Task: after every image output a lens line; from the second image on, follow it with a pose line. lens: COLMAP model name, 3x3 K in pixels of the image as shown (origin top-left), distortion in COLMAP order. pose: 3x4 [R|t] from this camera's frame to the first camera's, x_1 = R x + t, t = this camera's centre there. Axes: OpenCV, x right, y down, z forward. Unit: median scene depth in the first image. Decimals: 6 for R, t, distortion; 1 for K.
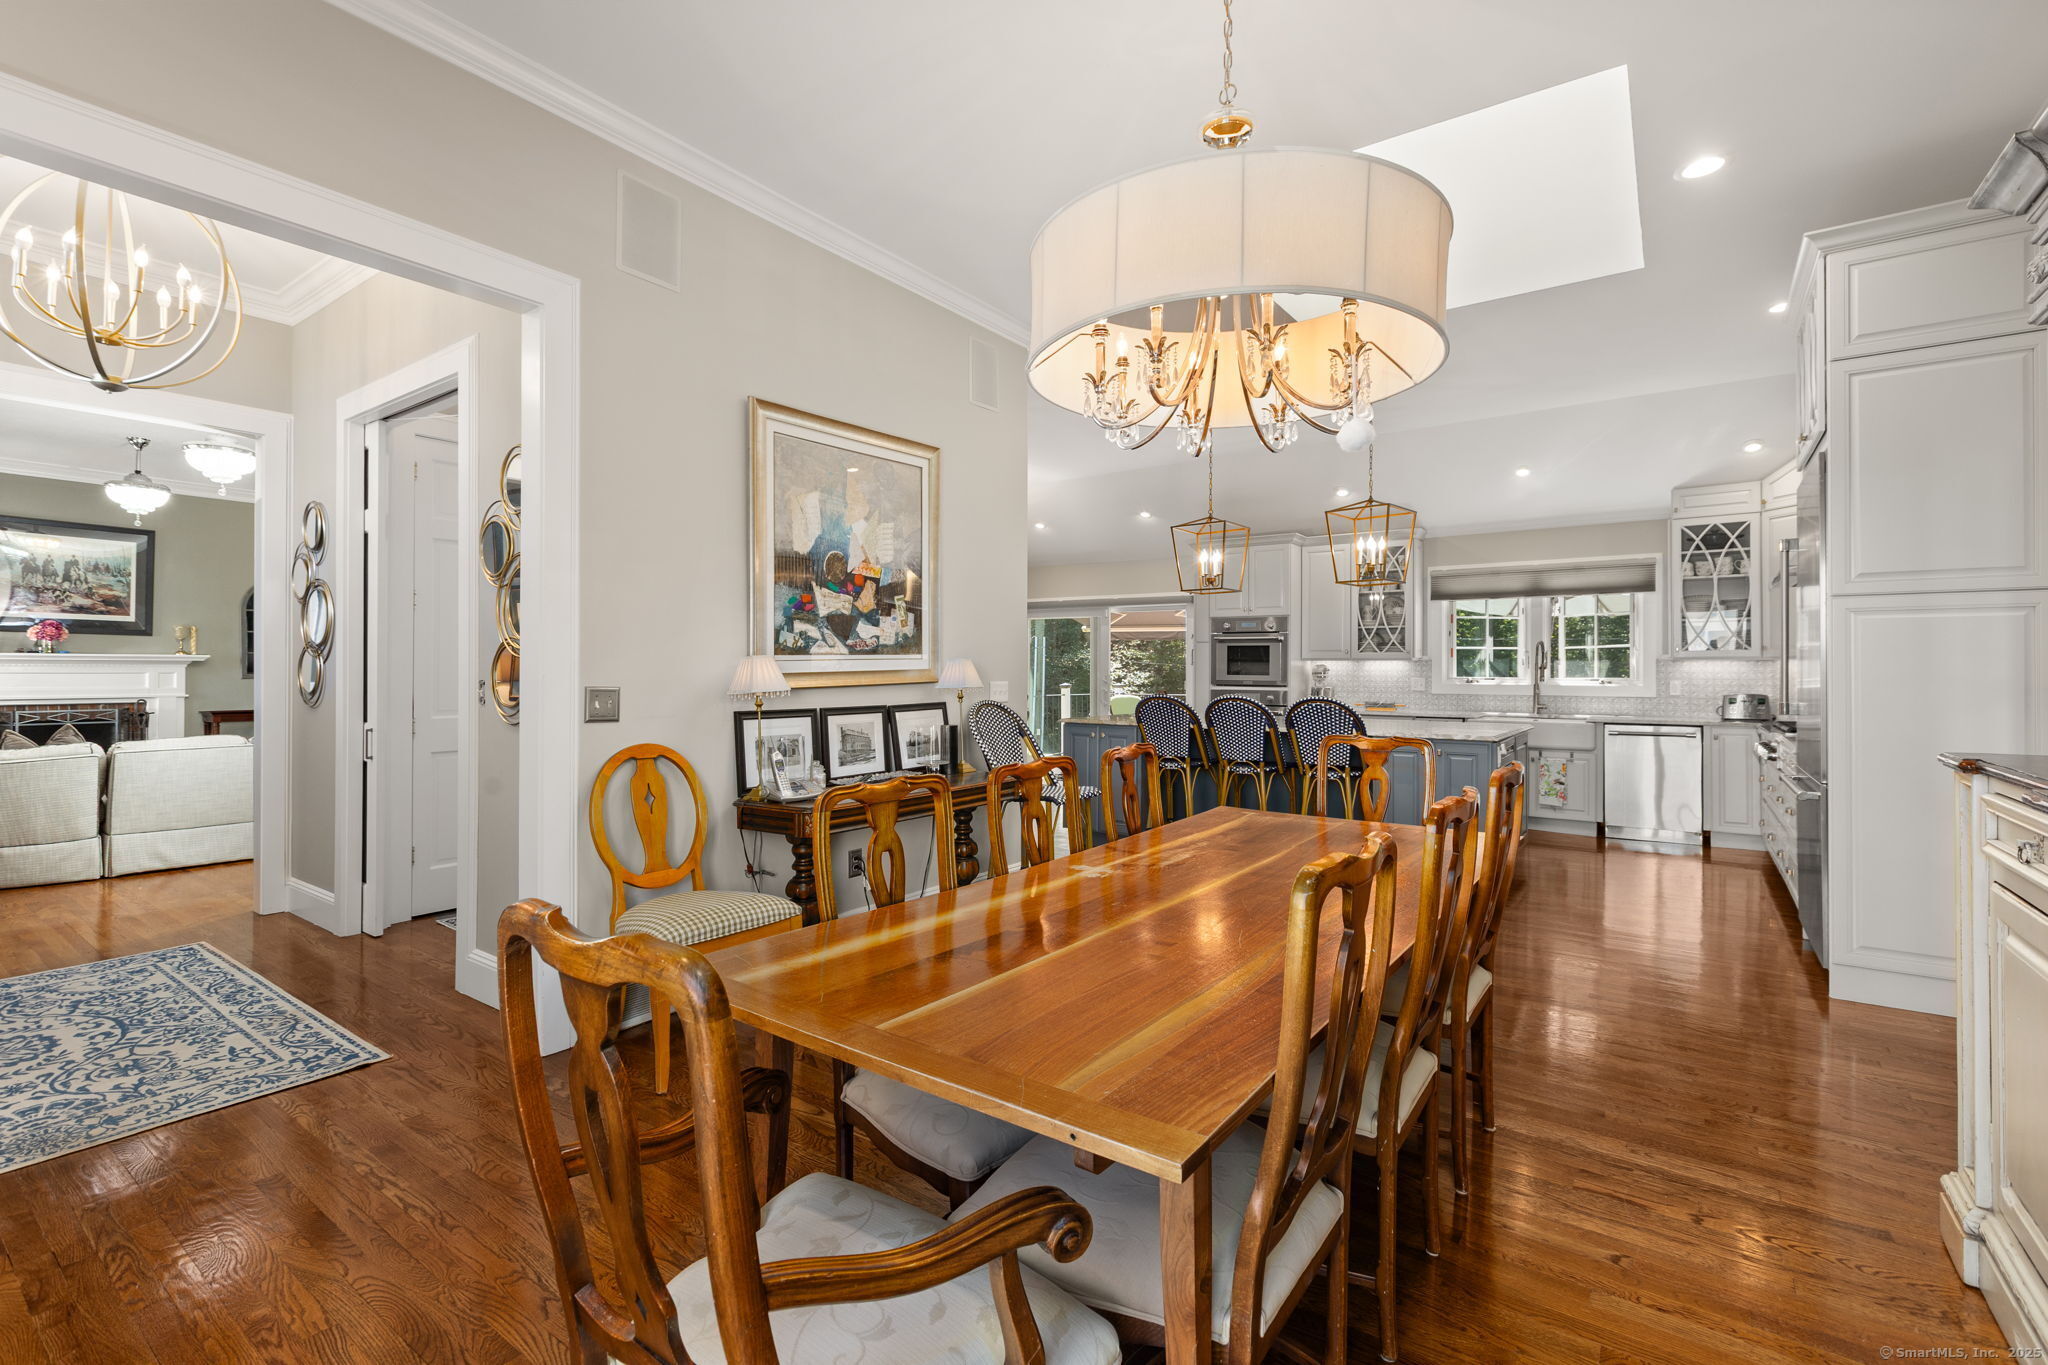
lens RADIAL K [[911.1, 0, 1016.8], [0, 911.1, 670.3], [0, 0, 1]] dist [0.001071, -0.002322]
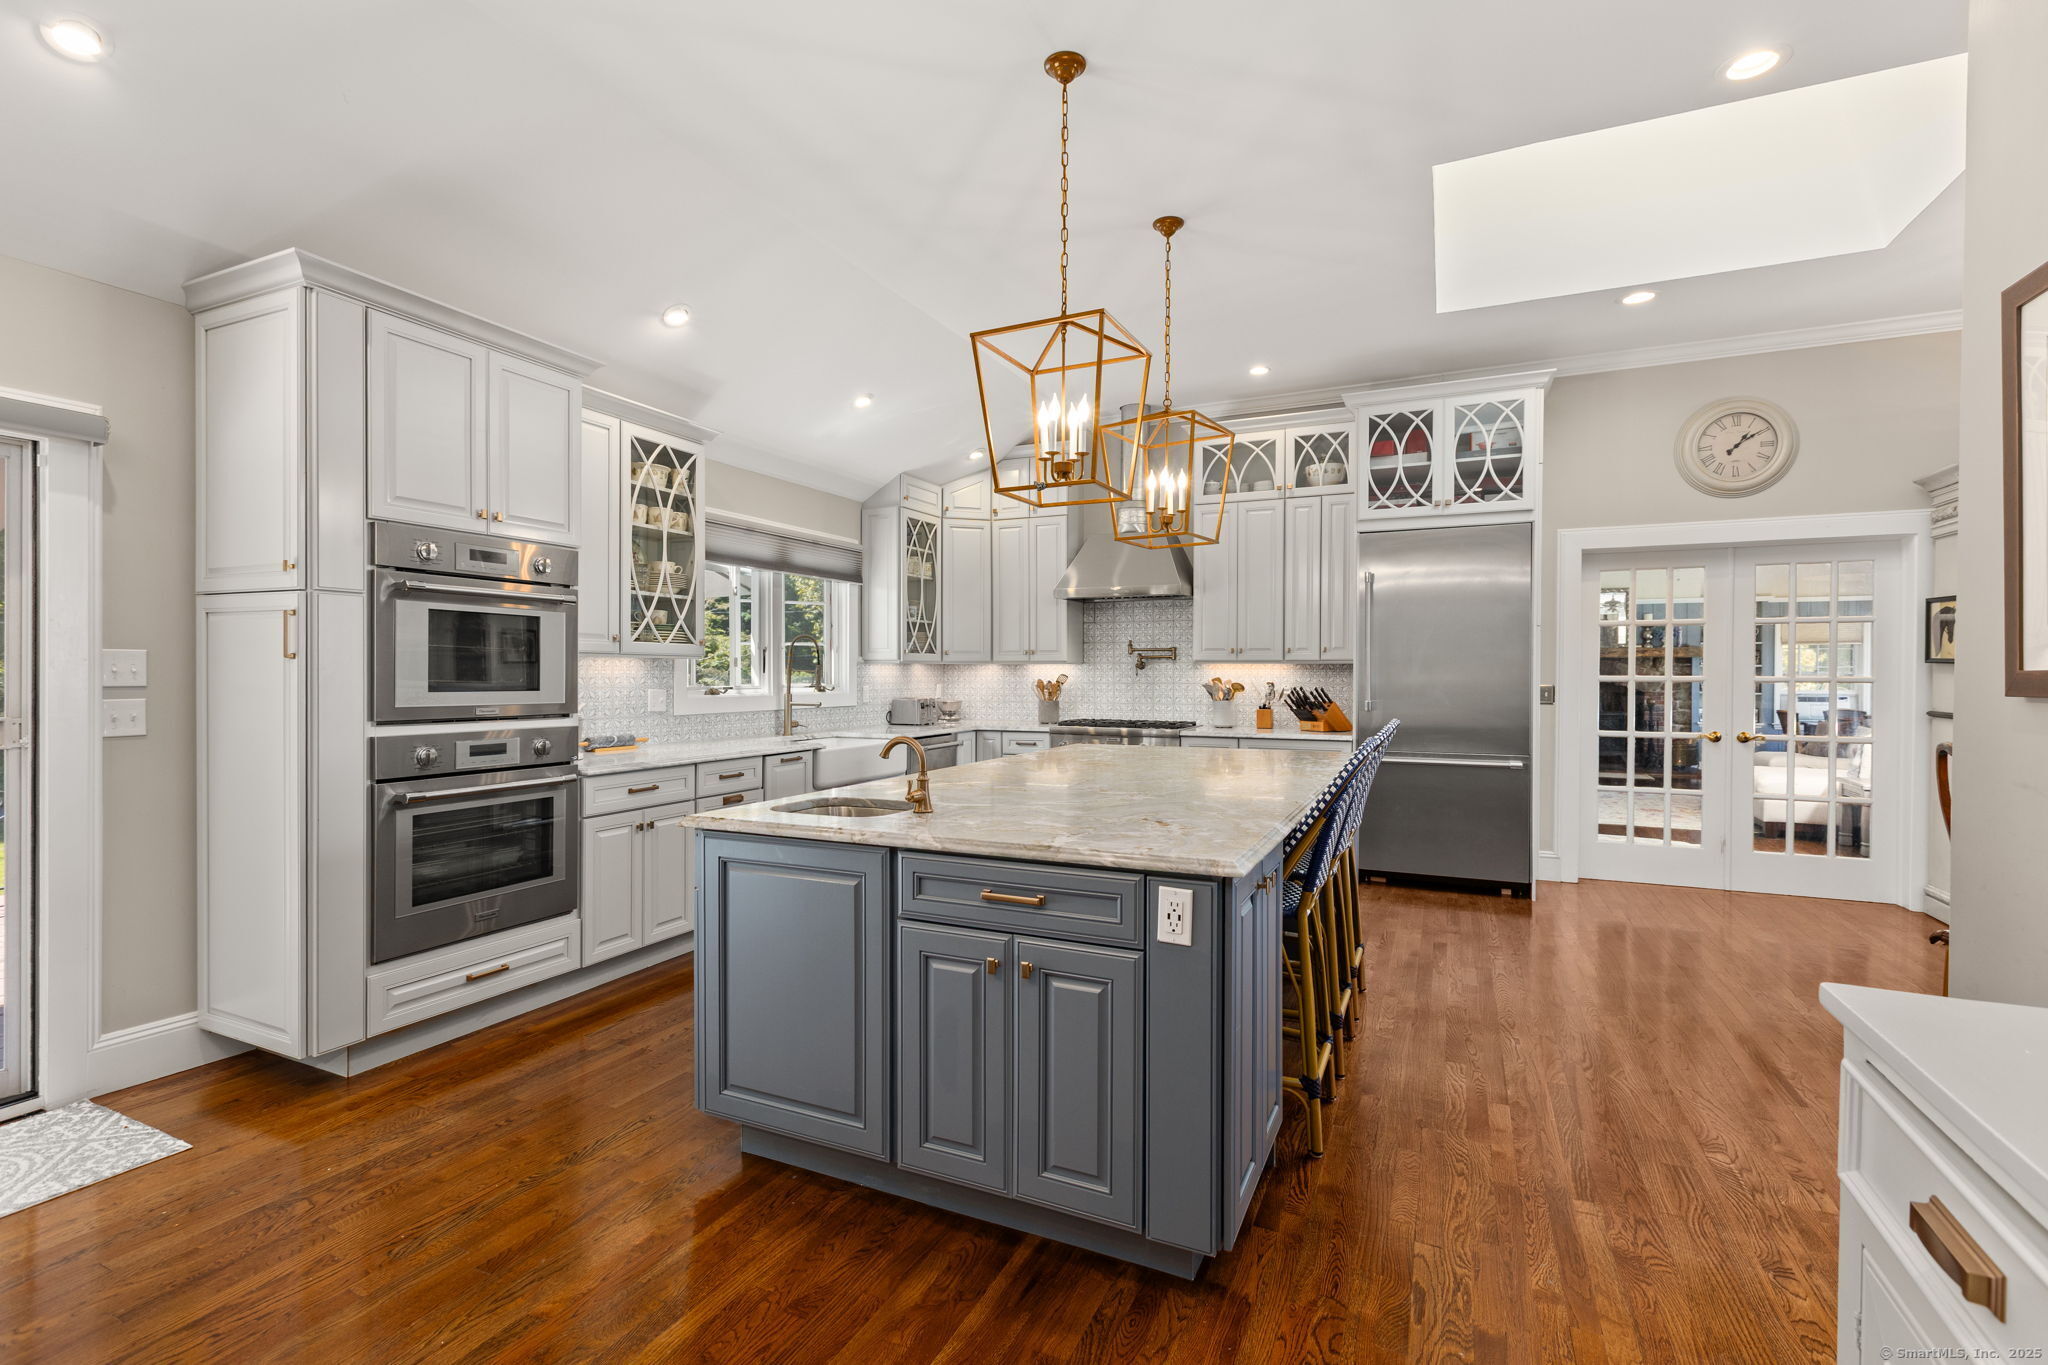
lens RADIAL K [[919.4, 0, 1021.5], [0, 919.4, 687.8], [0, 0, 1]] dist [-0.003301, 0.000124]
pose [[-0.180585, -0.017932, 0.983396, -0.327211], [-0.000956, 0.999837, 0.018056, -0.006376], [-0.983559, 0.002320, -0.180573, 1.735299]]
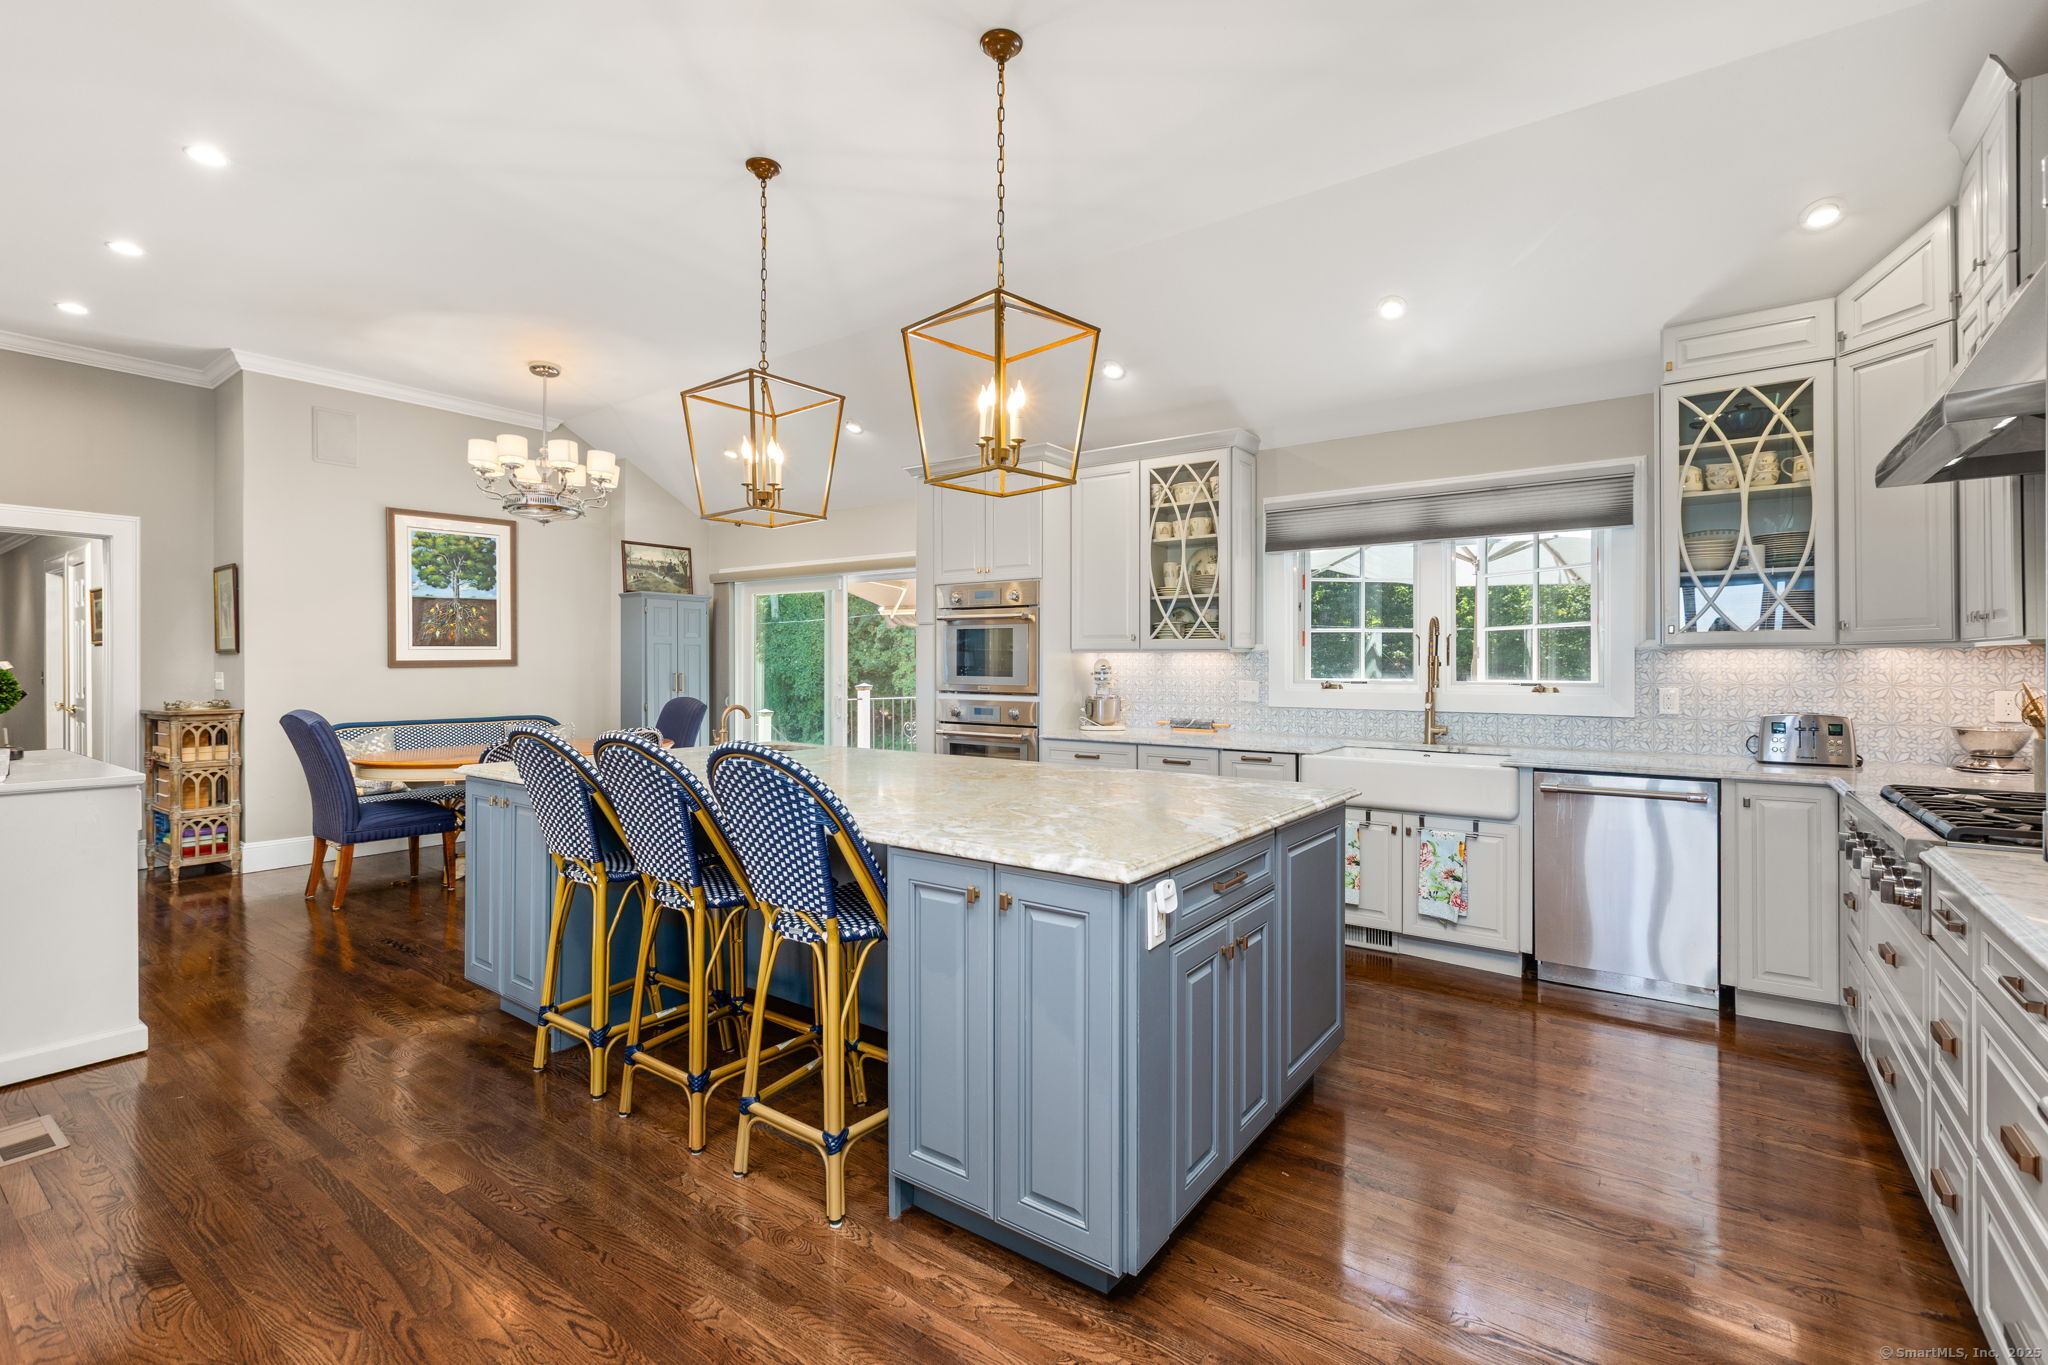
lens RADIAL K [[919.4, 0, 1015.7], [0, 919.4, 667.5], [0, 0, 1]] dist [-0.003301, 0.000124]
pose [[0.999925, -0.001950, -0.012126, 0.575920], [0.002001, 0.999989, 0.004238, -0.006595], [0.012117, -0.004261, 0.999918, 0.759630]]
